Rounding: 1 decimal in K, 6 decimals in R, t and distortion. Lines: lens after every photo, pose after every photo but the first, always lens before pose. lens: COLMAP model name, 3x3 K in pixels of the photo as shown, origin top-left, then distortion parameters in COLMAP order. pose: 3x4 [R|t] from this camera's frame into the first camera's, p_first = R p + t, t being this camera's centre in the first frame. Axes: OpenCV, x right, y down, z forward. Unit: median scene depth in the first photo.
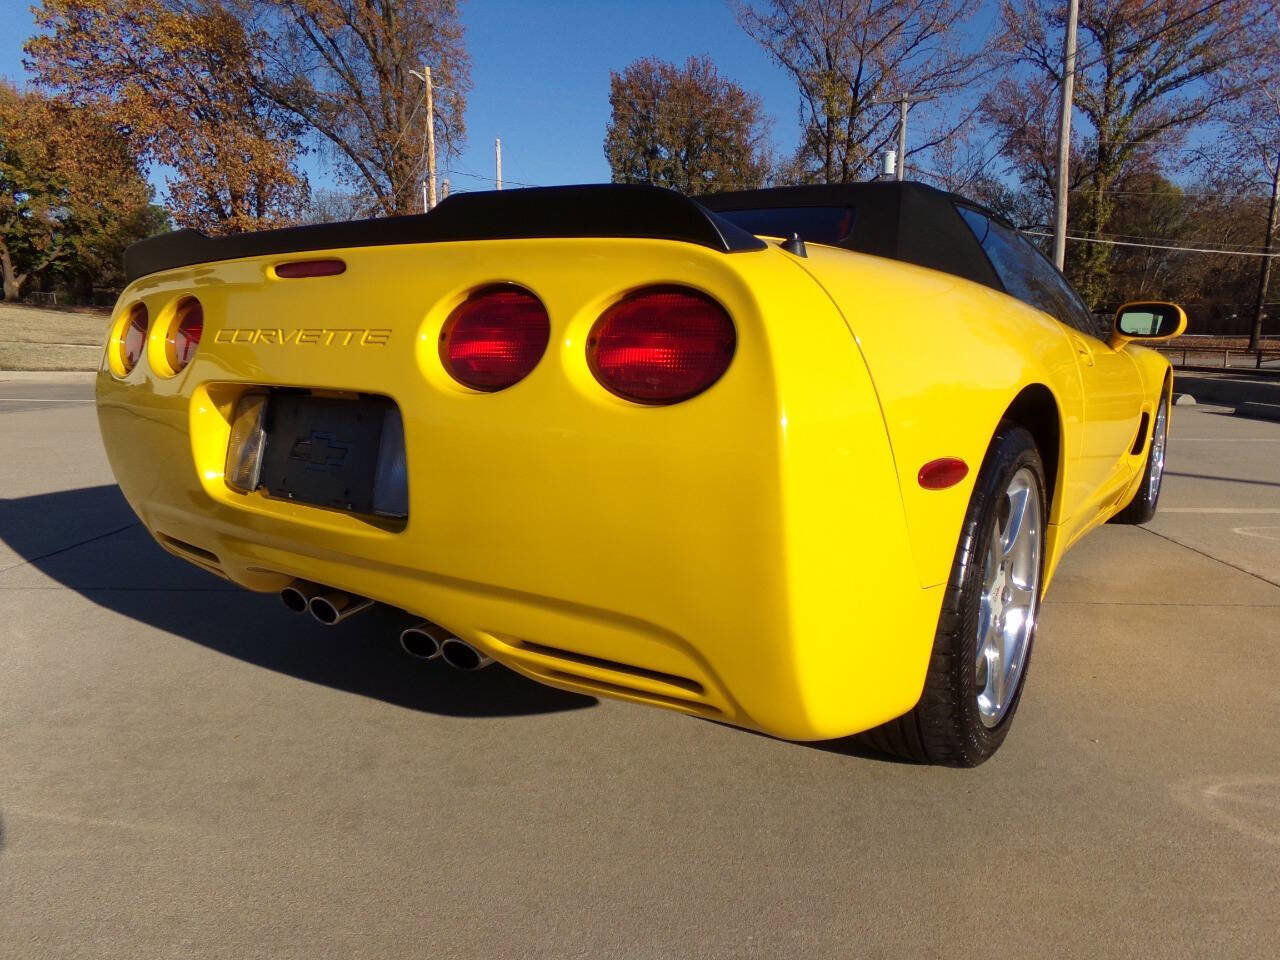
lens RADIAL K [[860.2, 0, 639.1], [0, 860.2, 483.2], [0, 0, 1]] dist [-0.003772, 0.024552]
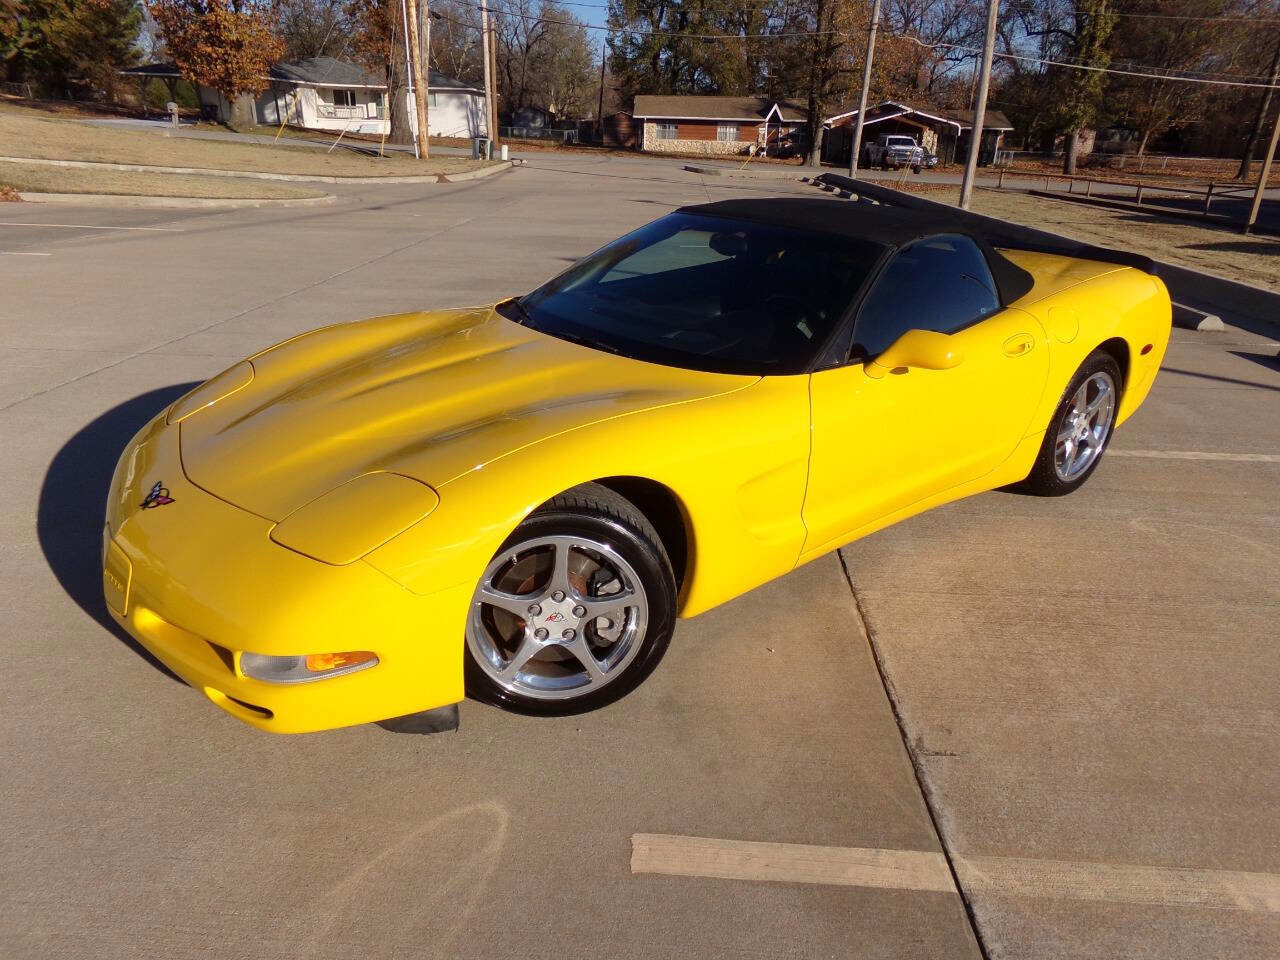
lens RADIAL K [[860.2, 0, 638.4], [0, 860.2, 475.7], [0, 0, 1]] dist [-0.003772, 0.024552]
pose [[0.999780, 0.020972, 0.000811, 0.024195], [-0.020706, 0.979309, 0.201311, -0.002174], [0.003428, -0.201283, 0.979527, -0.064167]]
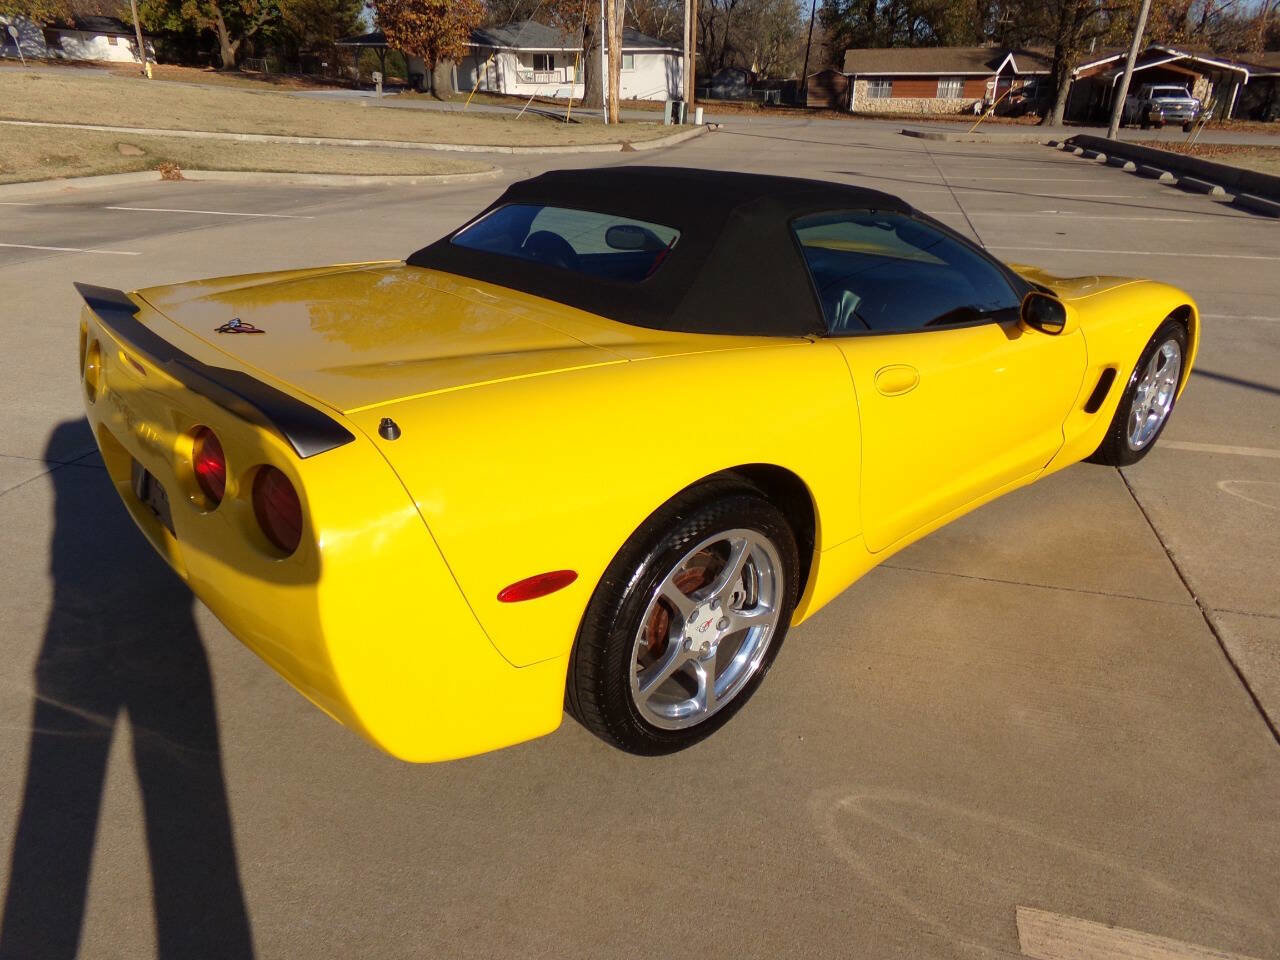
lens RADIAL K [[860.2, 0, 639.2], [0, 860.2, 482.6], [0, 0, 1]] dist [-0.003772, 0.024552]
pose [[0.975995, 0.090390, -0.198150, 0.018551], [-0.038623, 0.967222, 0.250976, -0.012324], [0.214341, -0.237298, 0.947495, -0.003918]]
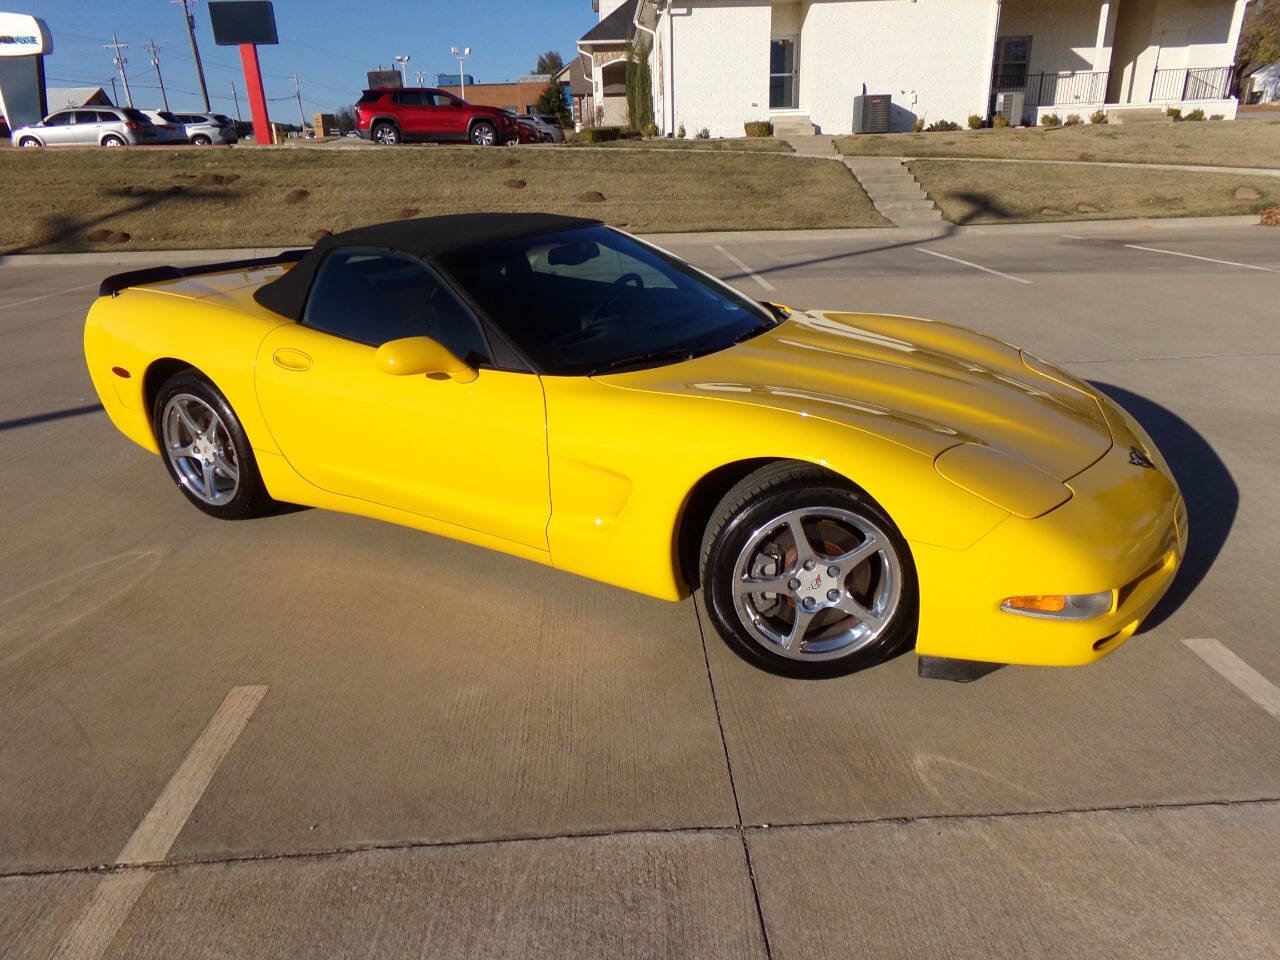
lens RADIAL K [[860.2, 0, 647.7], [0, 860.2, 484.8], [0, 0, 1]] dist [-0.003772, 0.024552]
pose [[0.081819, 0.356800, -0.930591, 0.074237], [-0.149768, 0.927520, 0.342455, -0.020723], [0.985330, 0.111353, 0.129326, 0.043000]]
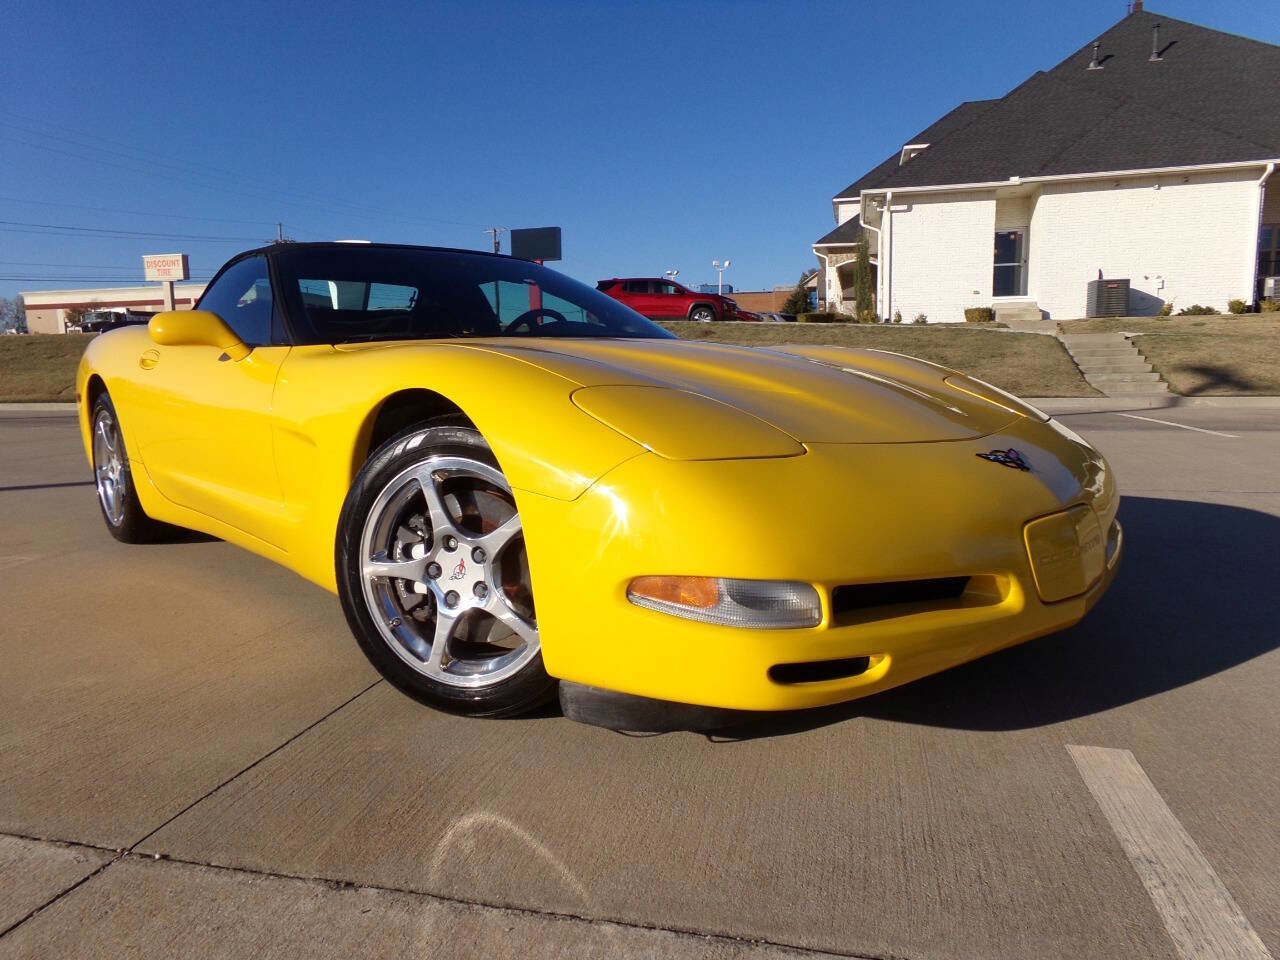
lens RADIAL K [[860.2, 0, 650.8], [0, 860.2, 488.8], [0, 0, 1]] dist [-0.003772, 0.024552]
pose [[-0.204267, 0.140462, -0.968786, 0.063848], [-0.157362, 0.972070, 0.174118, -0.010864], [0.966184, 0.188017, -0.176458, 0.072936]]
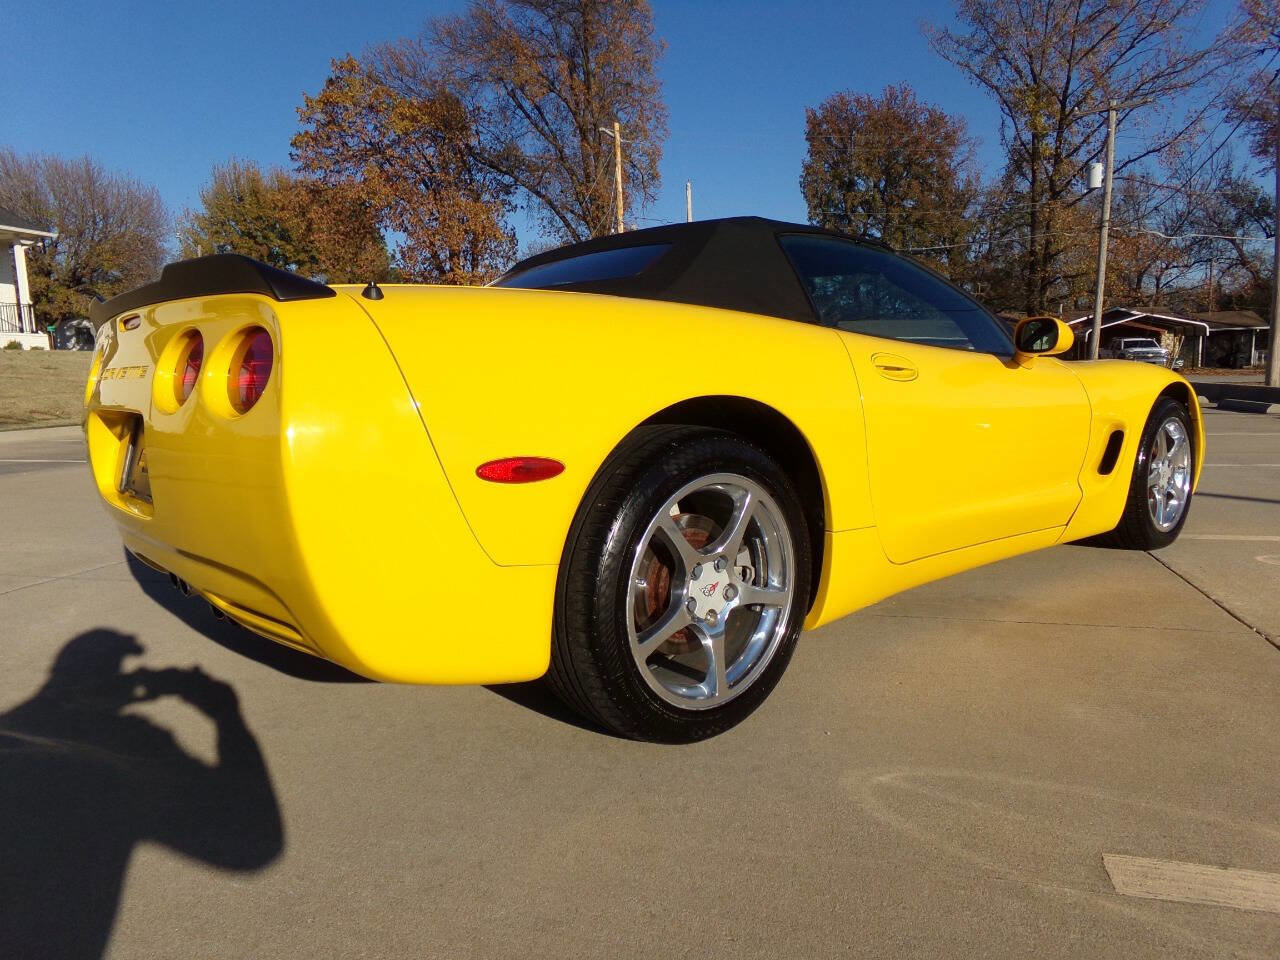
lens RADIAL K [[860.2, 0, 642.4], [0, 860.2, 480.0], [0, 0, 1]] dist [-0.003772, 0.024552]
pose [[0.973218, 0.000067, -0.229886, 0.019844], [-0.010403, 0.998988, -0.043748, 0.001323], [0.229650, 0.044968, 0.972234, -0.003376]]
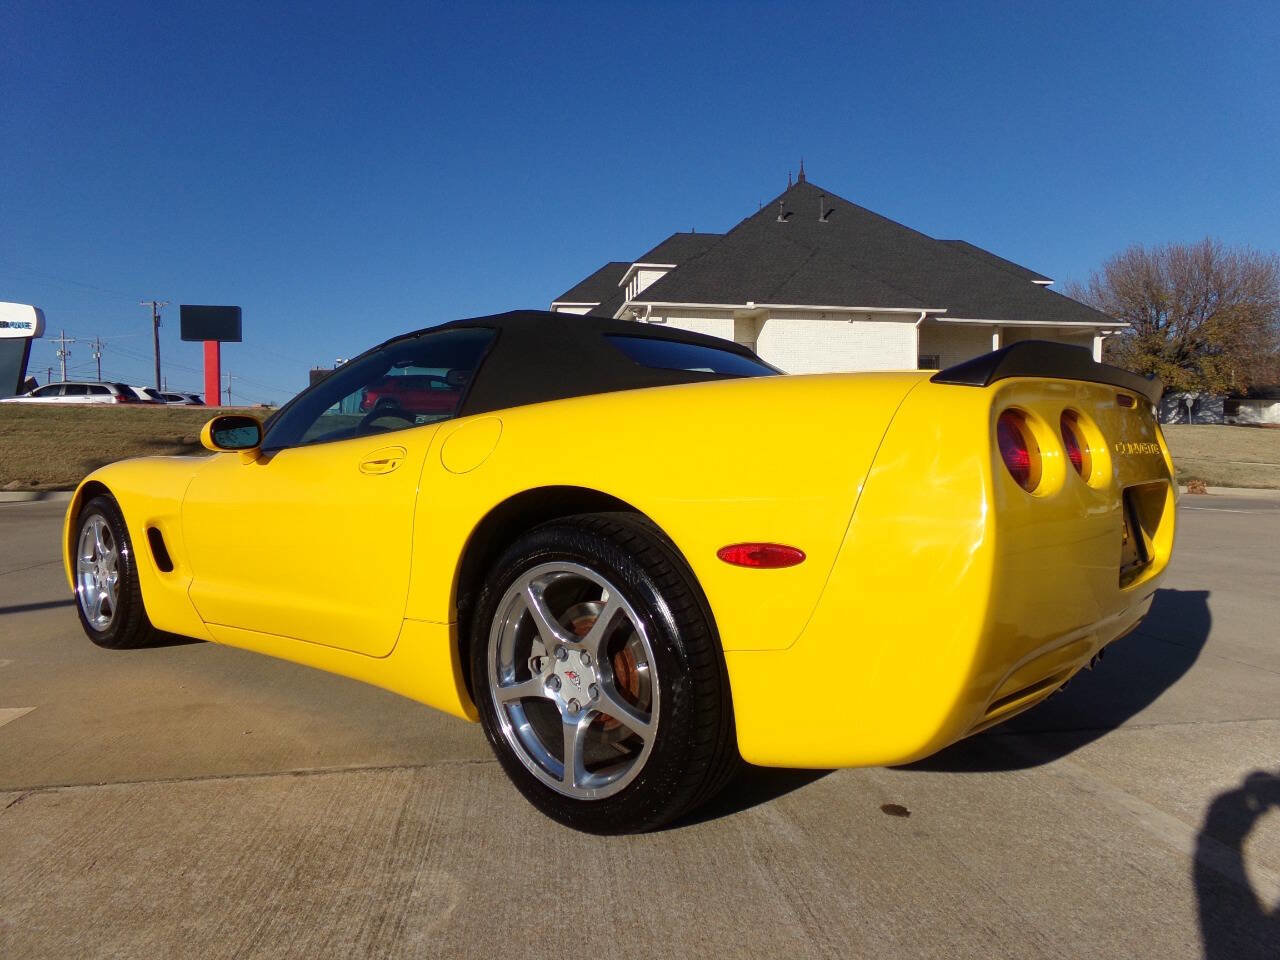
lens RADIAL K [[860.2, 0, 646.1], [0, 860.2, 489.0], [0, 0, 1]] dist [-0.003772, 0.024552]
pose [[0.191840, 0.040440, -0.980593, 0.085853], [-0.174674, 0.984605, 0.006433, 0.001883], [0.965757, 0.170050, 0.195950, -0.005277]]
